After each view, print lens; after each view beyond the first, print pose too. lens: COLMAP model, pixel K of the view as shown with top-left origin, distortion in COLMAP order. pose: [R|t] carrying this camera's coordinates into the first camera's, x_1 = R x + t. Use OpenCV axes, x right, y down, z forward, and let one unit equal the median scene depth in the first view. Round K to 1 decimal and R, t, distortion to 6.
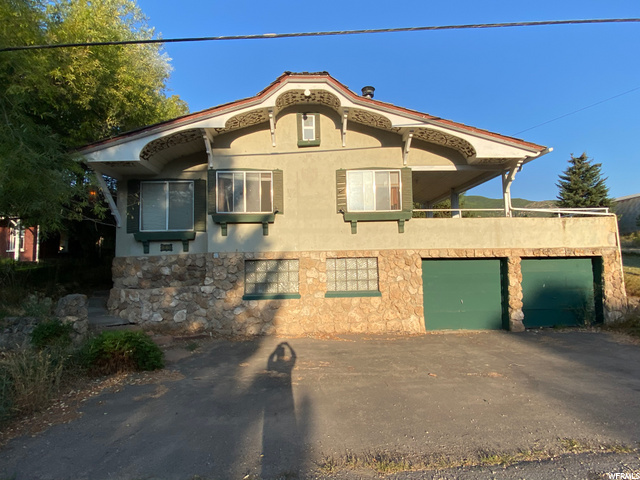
lens RADIAL K [[330.7, 0, 318.9], [0, 330.7, 240.2], [0, 0, 1]] dist [-0.019462, -0.001663]
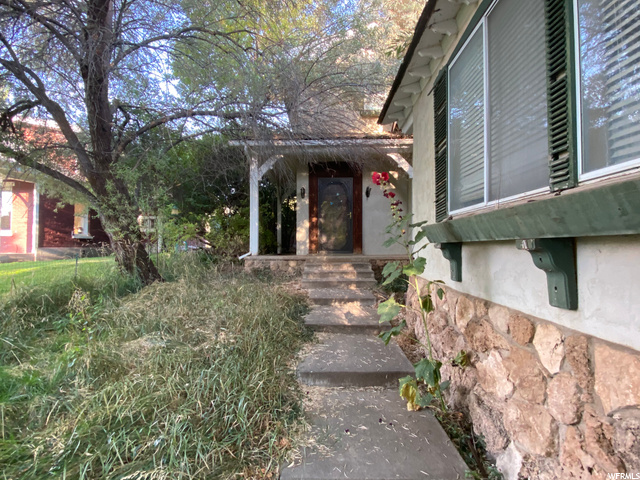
lens RADIAL K [[330.7, 0, 319.3], [0, 330.7, 240.6], [0, 0, 1]] dist [-0.019462, -0.001663]
pose [[0.999998, -0.001563, -0.001409, -0.373904], [0.001618, 0.999192, 0.040159, 0.020075], [0.001345, -0.040161, 0.999192, 0.439146]]
